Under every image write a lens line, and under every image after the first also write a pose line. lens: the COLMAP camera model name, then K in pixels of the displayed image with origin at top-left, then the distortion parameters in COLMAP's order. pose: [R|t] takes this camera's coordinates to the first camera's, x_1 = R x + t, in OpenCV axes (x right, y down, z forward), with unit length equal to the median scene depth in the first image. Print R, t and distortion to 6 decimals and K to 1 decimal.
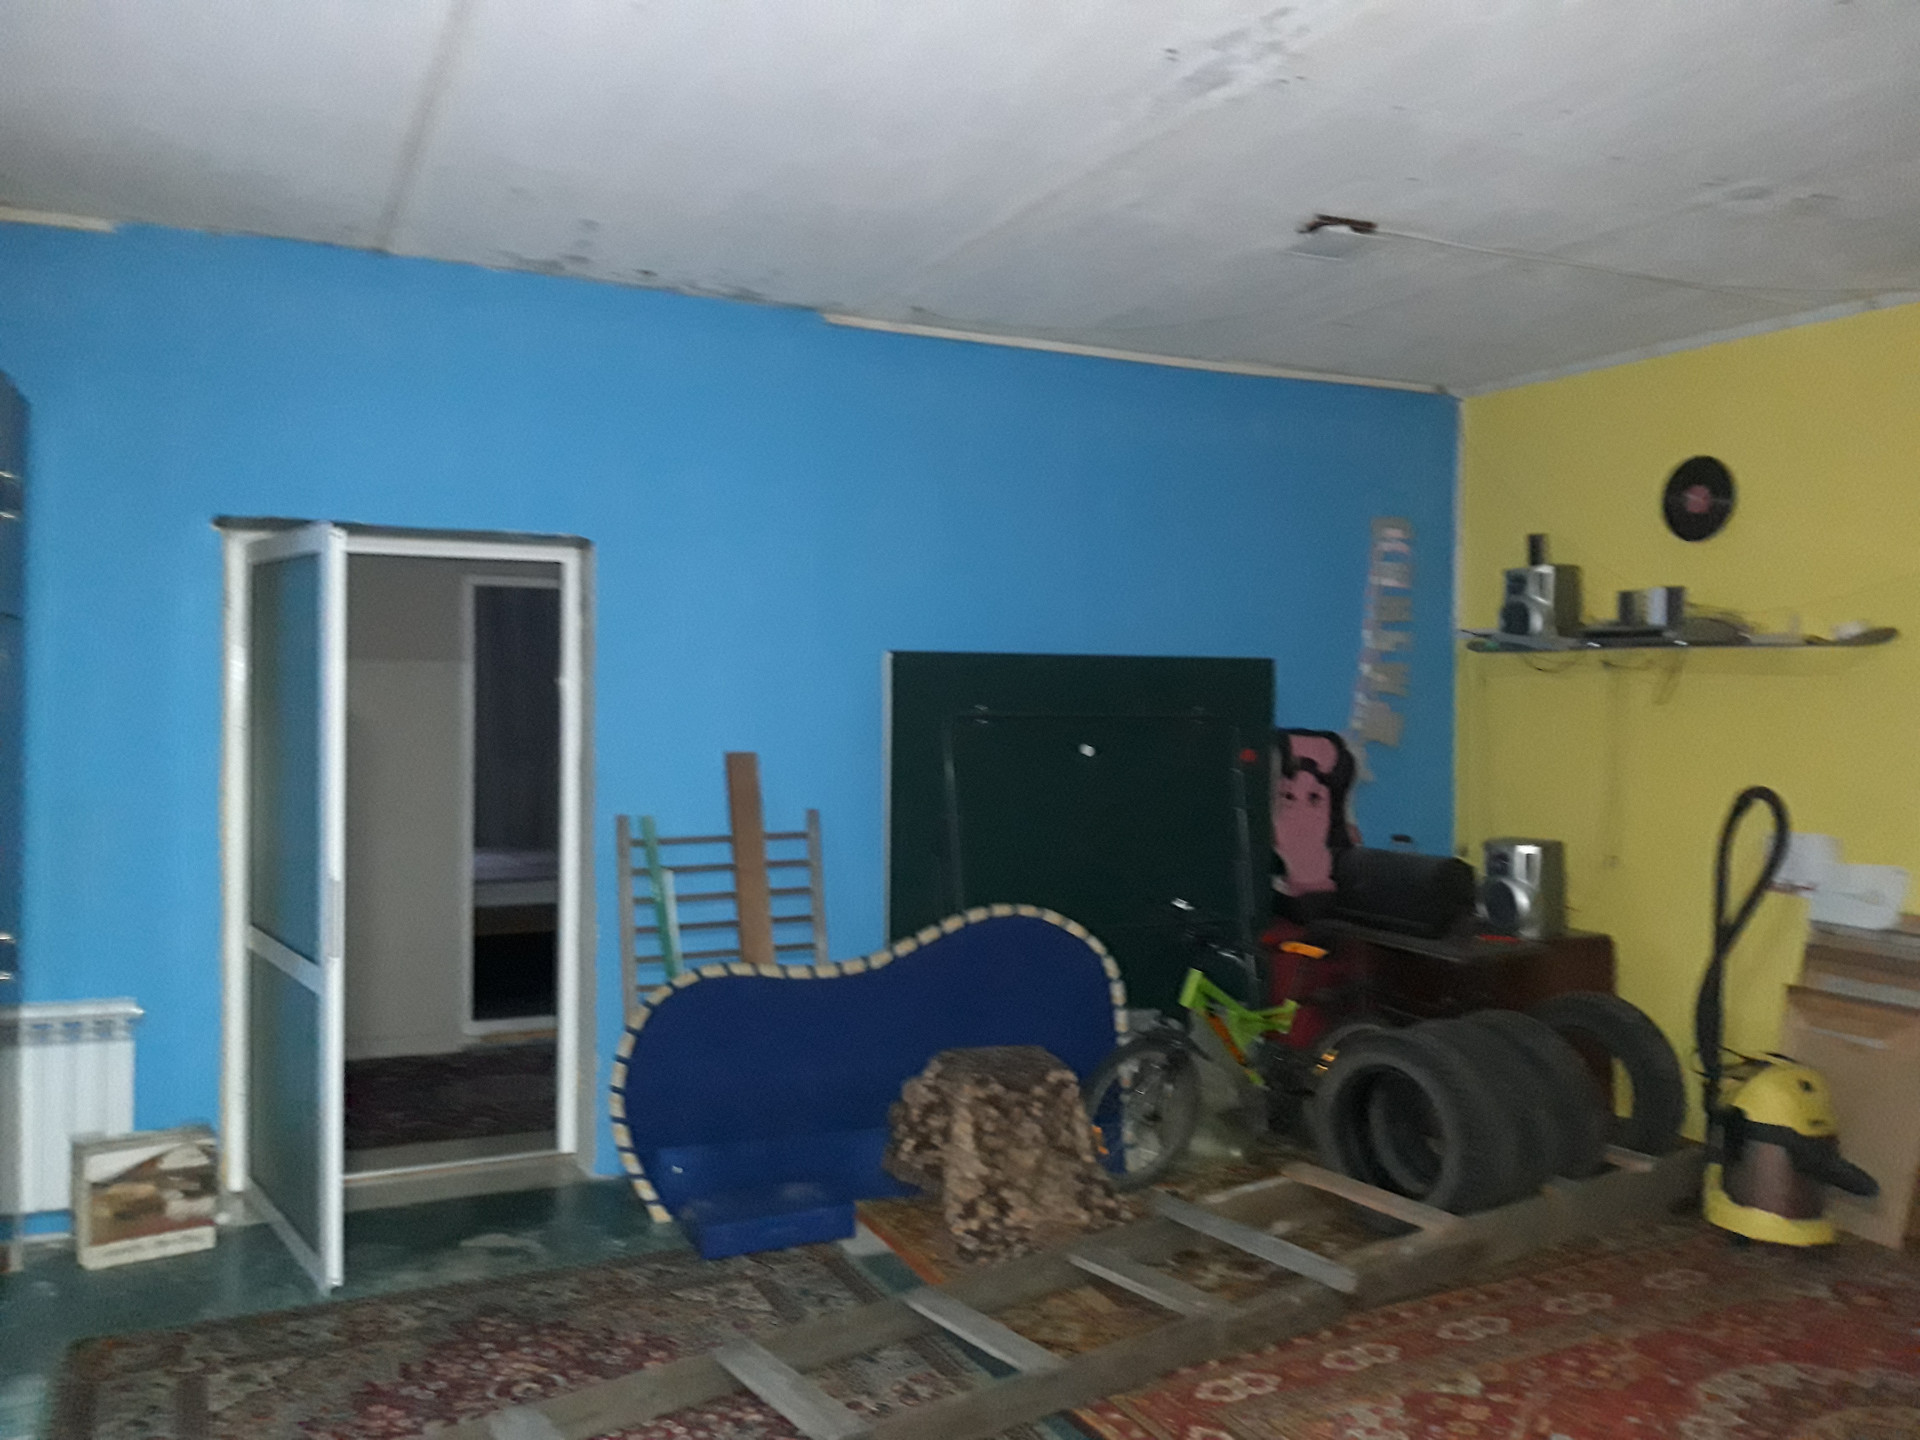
lens RADIAL K [[1471.9, 0, 959.0], [0, 1471.9, 711.0], [0, 0, 1]] dist [0.050893, -0.097269]
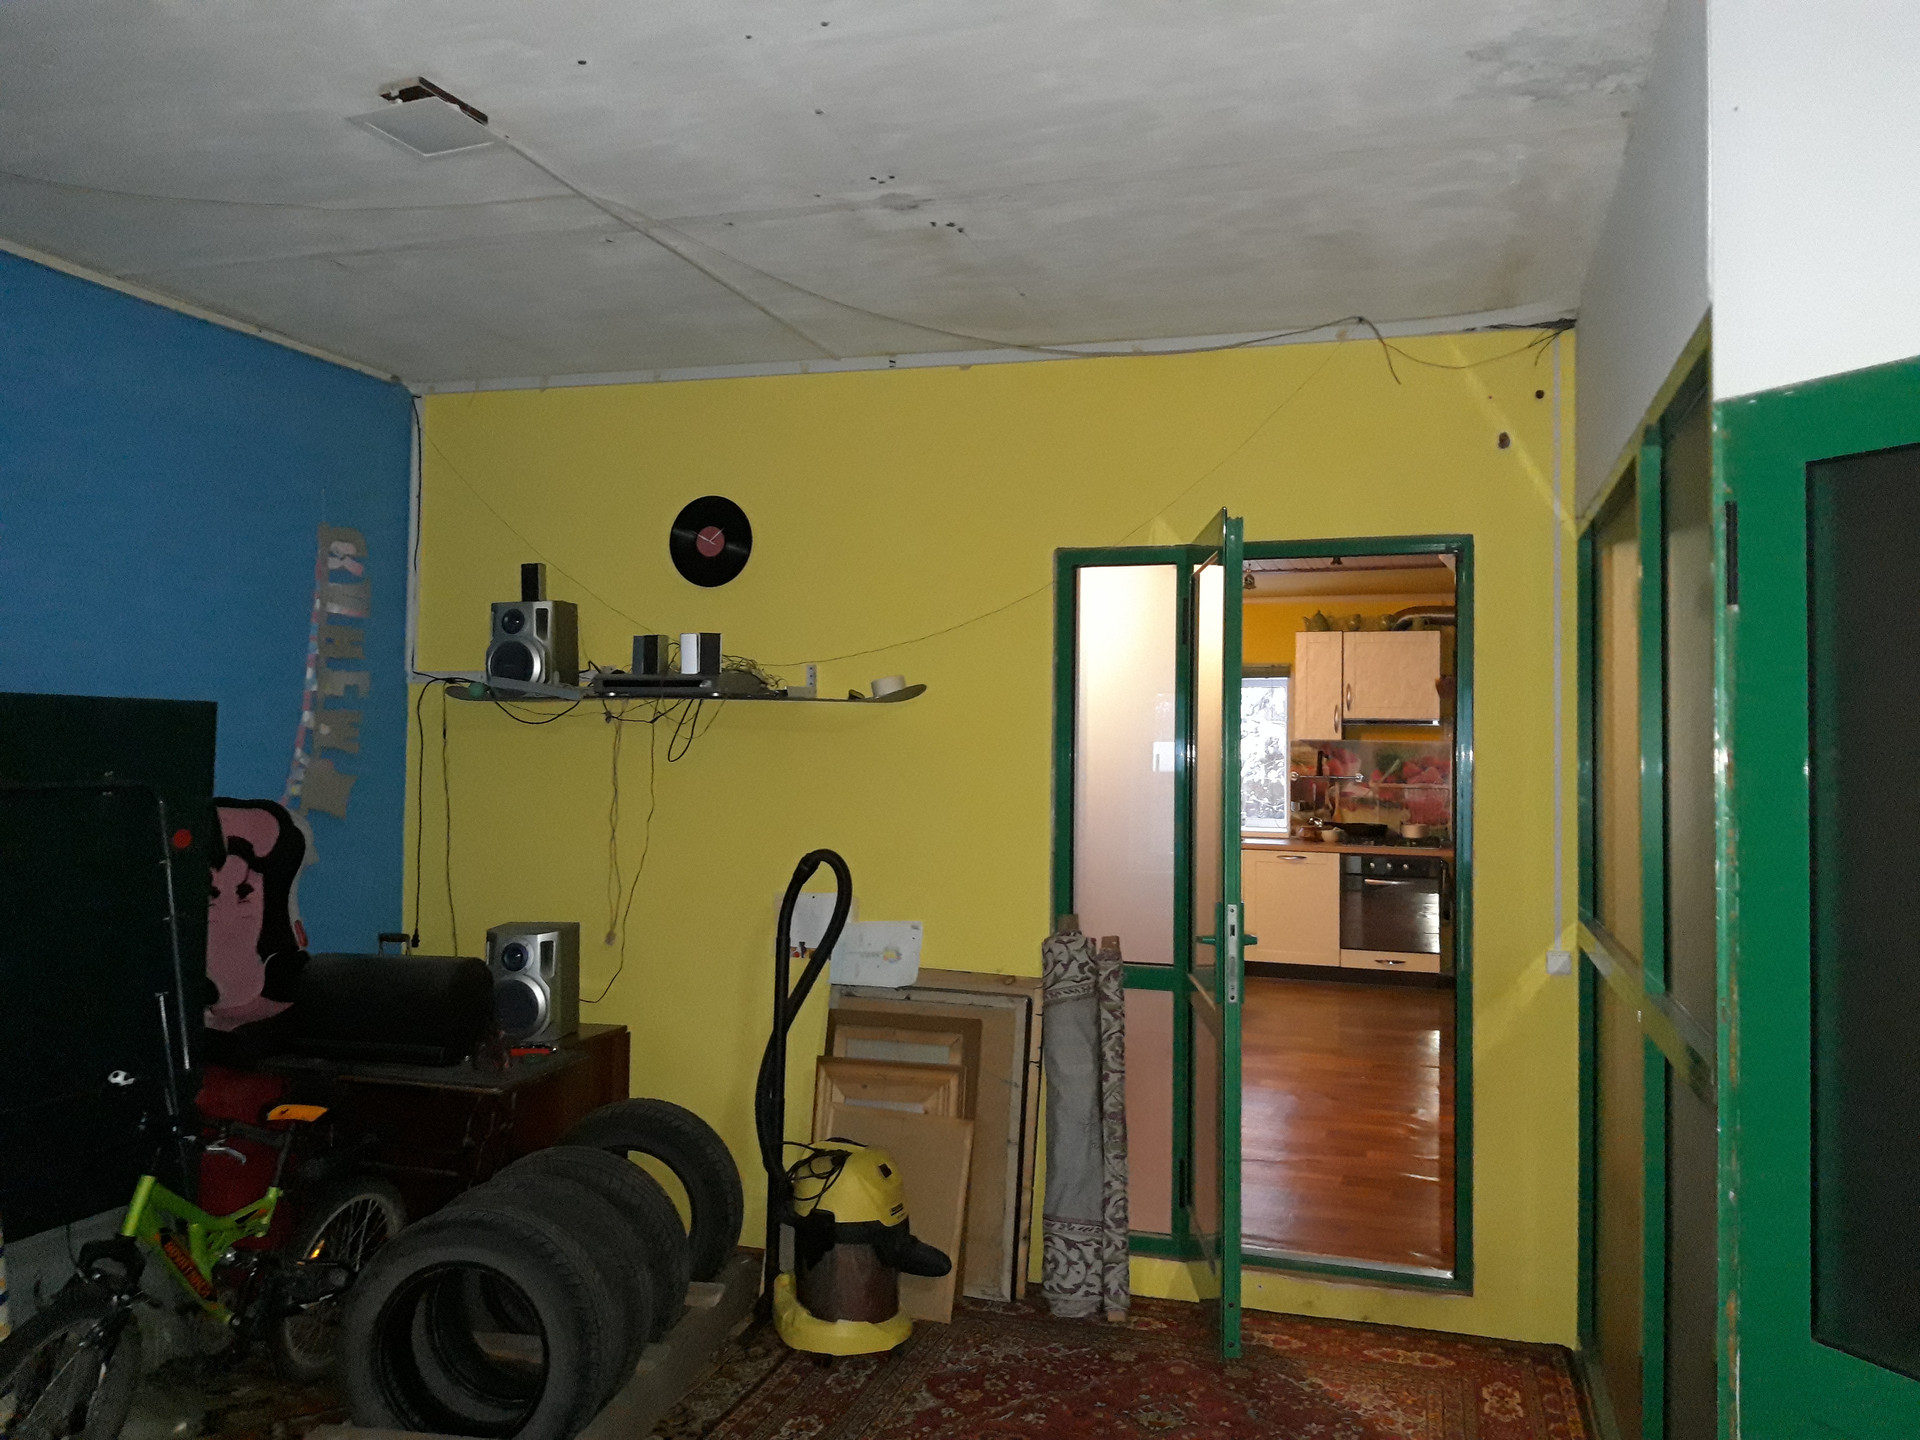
lens RADIAL K [[1471.9, 0, 961.1], [0, 1471.9, 691.5], [0, 0, 1]] dist [0.050893, -0.097269]
pose [[0.685061, 0.026017, 0.728021, -0.066616], [0.008405, 0.999013, -0.043610, -0.006576], [-0.728437, 0.035994, 0.684166, 0.252986]]
